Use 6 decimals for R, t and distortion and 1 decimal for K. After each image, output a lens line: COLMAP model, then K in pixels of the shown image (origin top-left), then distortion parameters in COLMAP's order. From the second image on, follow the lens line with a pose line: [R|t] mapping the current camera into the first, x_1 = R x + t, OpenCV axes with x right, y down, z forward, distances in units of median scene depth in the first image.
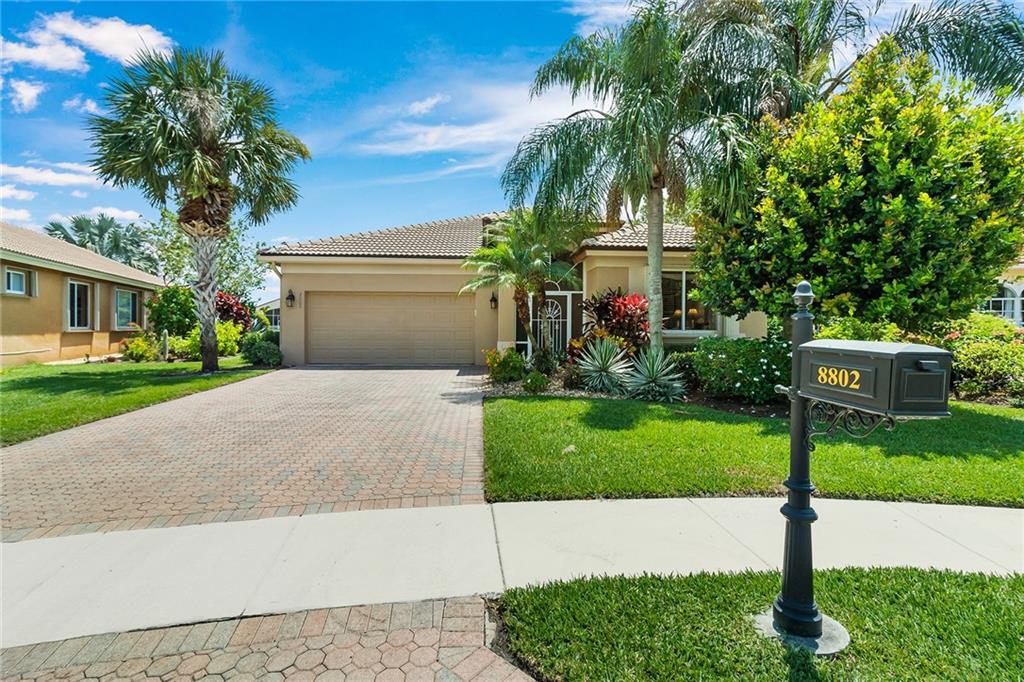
lens RADIAL K [[472.1, 0, 509.6], [0, 472.1, 337.8], [0, 0, 1]] dist [0.001220, 0.000139]
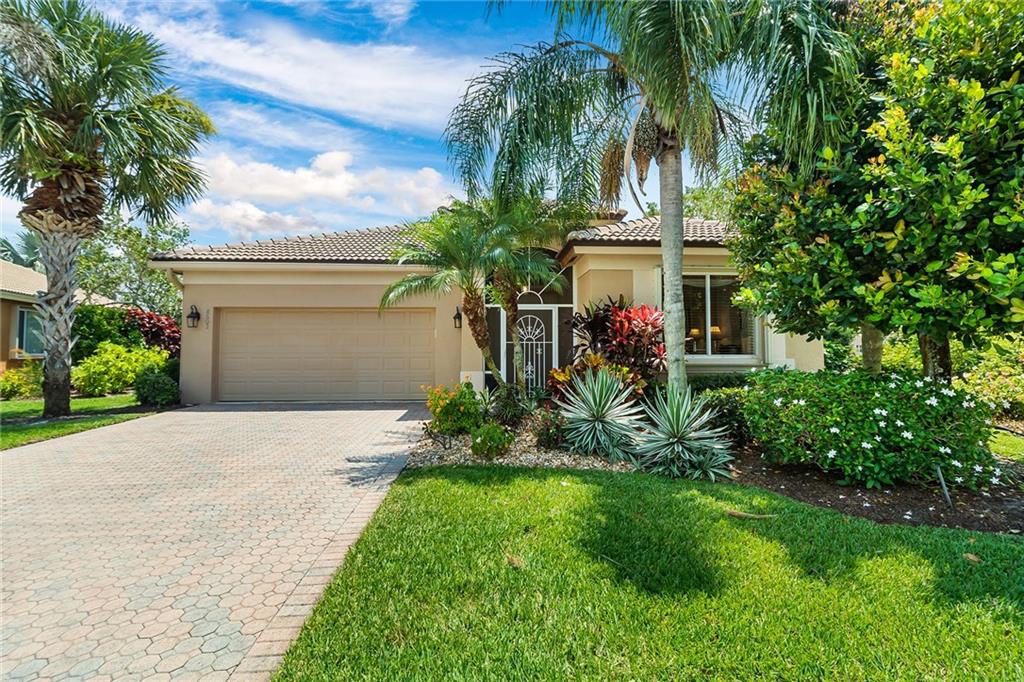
lens RADIAL K [[472.1, 0, 509.1], [0, 472.1, 334.5], [0, 0, 1]] dist [0.001220, 0.000139]
pose [[0.999938, -0.006901, -0.008707, 0.077390], [0.006410, 0.998452, -0.055251, -0.011285], [0.009075, 0.055192, 0.998435, 0.322812]]
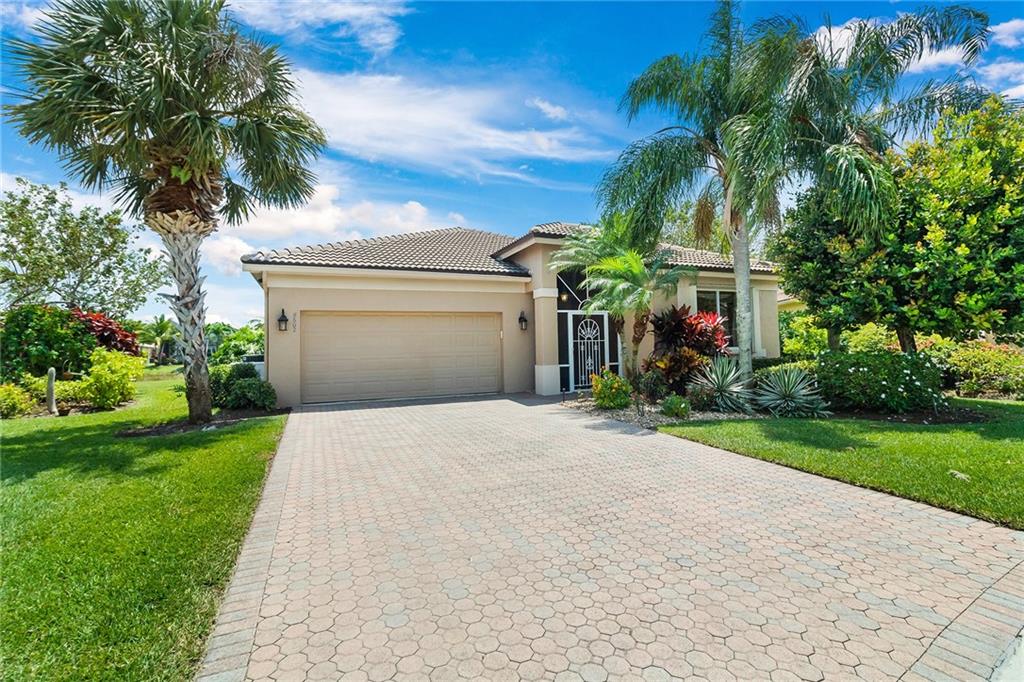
lens RADIAL K [[472.1, 0, 509.0], [0, 472.1, 335.2], [0, 0, 1]] dist [0.001220, 0.000139]
pose [[0.943982, -0.017684, 0.329524, -0.501747], [0.035586, 0.998195, -0.048372, -0.011111], [-0.328073, 0.057389, 0.942907, 0.207047]]
